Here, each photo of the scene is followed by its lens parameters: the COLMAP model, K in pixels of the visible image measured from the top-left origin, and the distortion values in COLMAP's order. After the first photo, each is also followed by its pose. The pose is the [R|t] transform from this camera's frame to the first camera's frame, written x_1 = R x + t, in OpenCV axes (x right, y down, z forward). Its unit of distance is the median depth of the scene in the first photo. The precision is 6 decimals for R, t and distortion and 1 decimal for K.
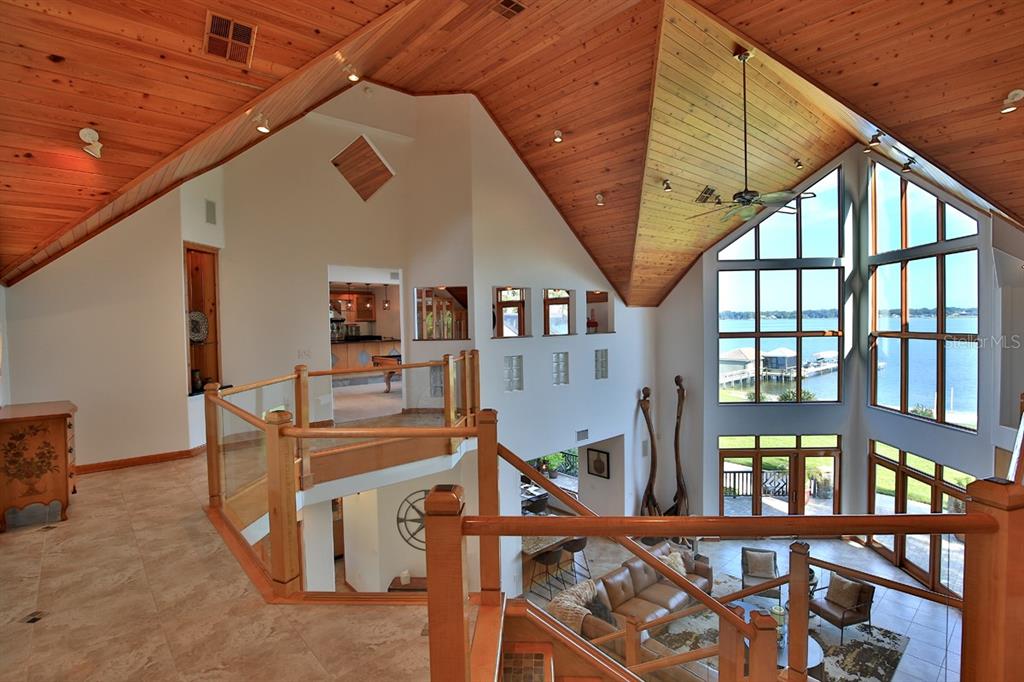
lens RADIAL K [[498.6, 0, 516.2], [0, 498.6, 336.6], [0, 0, 1]] dist [-0.033531, 0.003136]
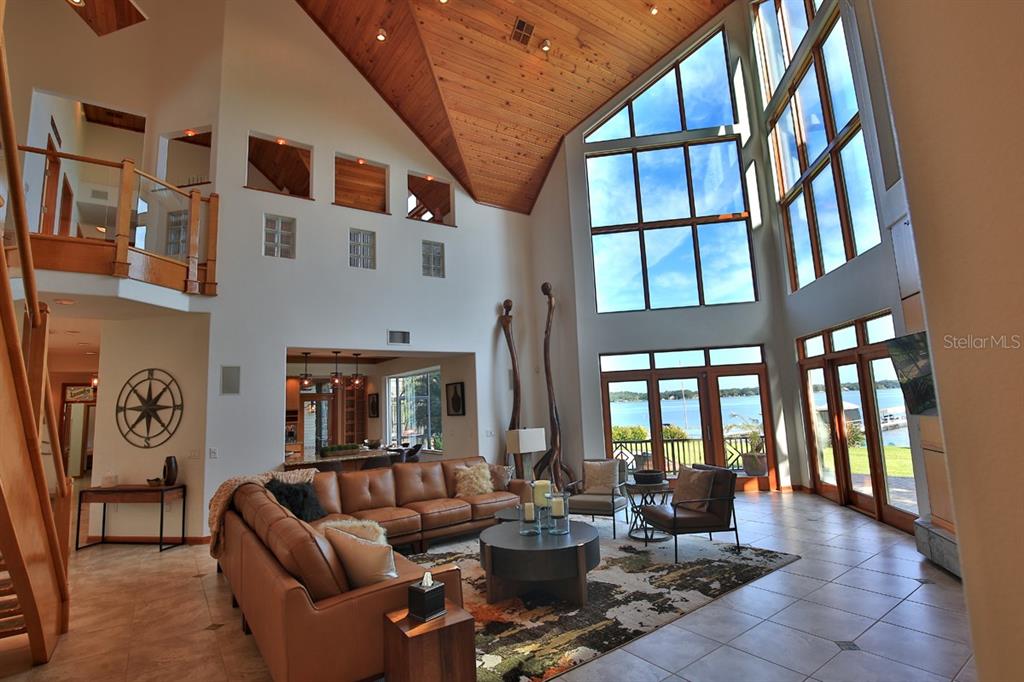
lens RADIAL K [[498.6, 0, 514.8], [0, 498.6, 337.0], [0, 0, 1]] dist [-0.033531, 0.003136]
pose [[0.993552, -0.040261, -0.105988, 0.375076], [0.022137, 0.985721, -0.166925, 0.312886], [0.111195, 0.163502, 0.980256, 0.223998]]
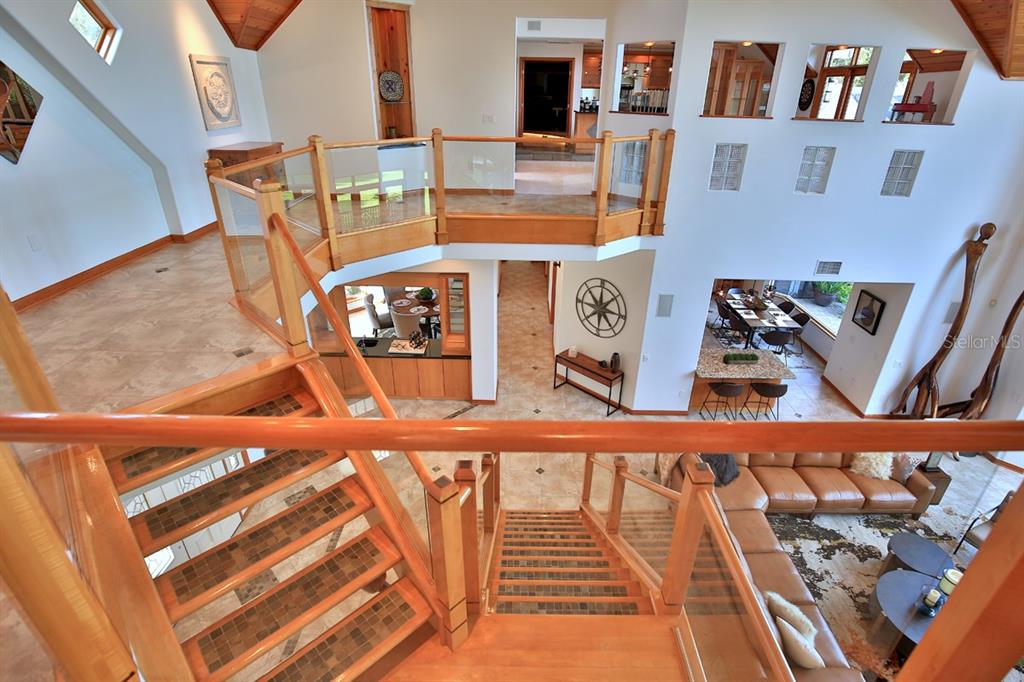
lens RADIAL K [[498.6, 0, 511.5], [0, 498.6, 338.9], [0, 0, 1]] dist [-0.033531, 0.003136]
pose [[0.731118, 0.329658, -0.597321, 0.243195], [-0.047996, 0.898198, 0.436964, -0.004489], [0.680561, -0.290803, 0.672510, 0.141330]]
